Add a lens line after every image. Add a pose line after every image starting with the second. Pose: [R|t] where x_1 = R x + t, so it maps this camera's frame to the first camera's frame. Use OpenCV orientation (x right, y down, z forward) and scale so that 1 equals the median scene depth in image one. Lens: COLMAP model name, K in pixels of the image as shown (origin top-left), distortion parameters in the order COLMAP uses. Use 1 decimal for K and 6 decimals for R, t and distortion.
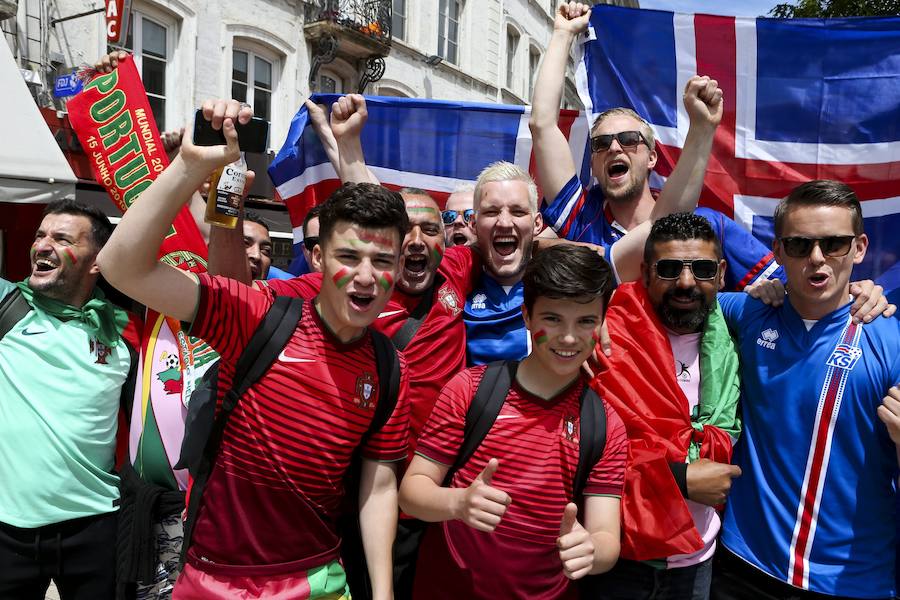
lens RADIAL K [[705.7, 0, 449.8], [0, 705.7, 316.0], [0, 0, 1]] dist [-0.002936, 0.080397]
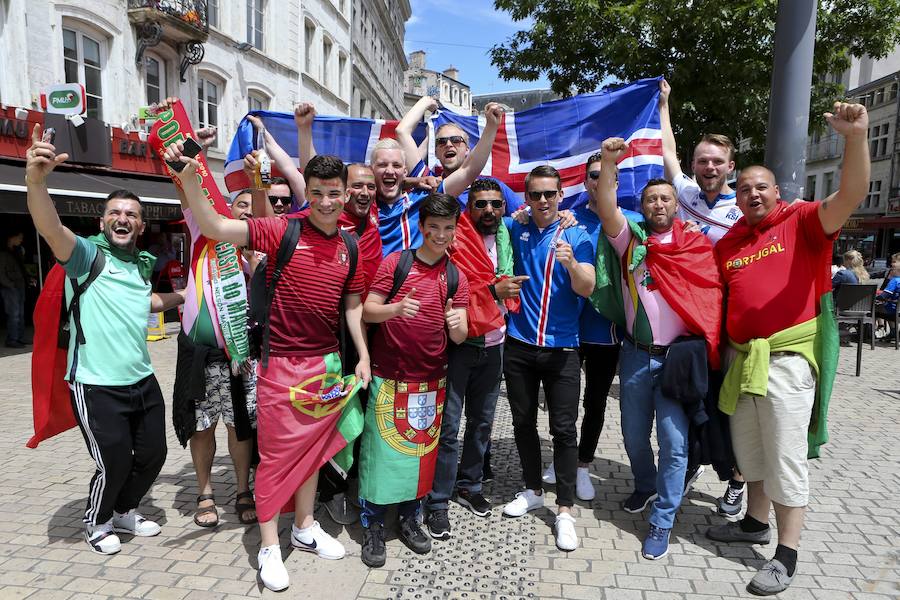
lens RADIAL K [[705.7, 0, 449.8], [0, 705.7, 316.0], [0, 0, 1]] dist [-0.002936, 0.080397]
pose [[0.947457, -0.057933, 0.314594, -0.116305], [0.045829, 0.997901, 0.045743, 0.041753], [-0.316584, -0.028922, 0.948123, -0.247233]]
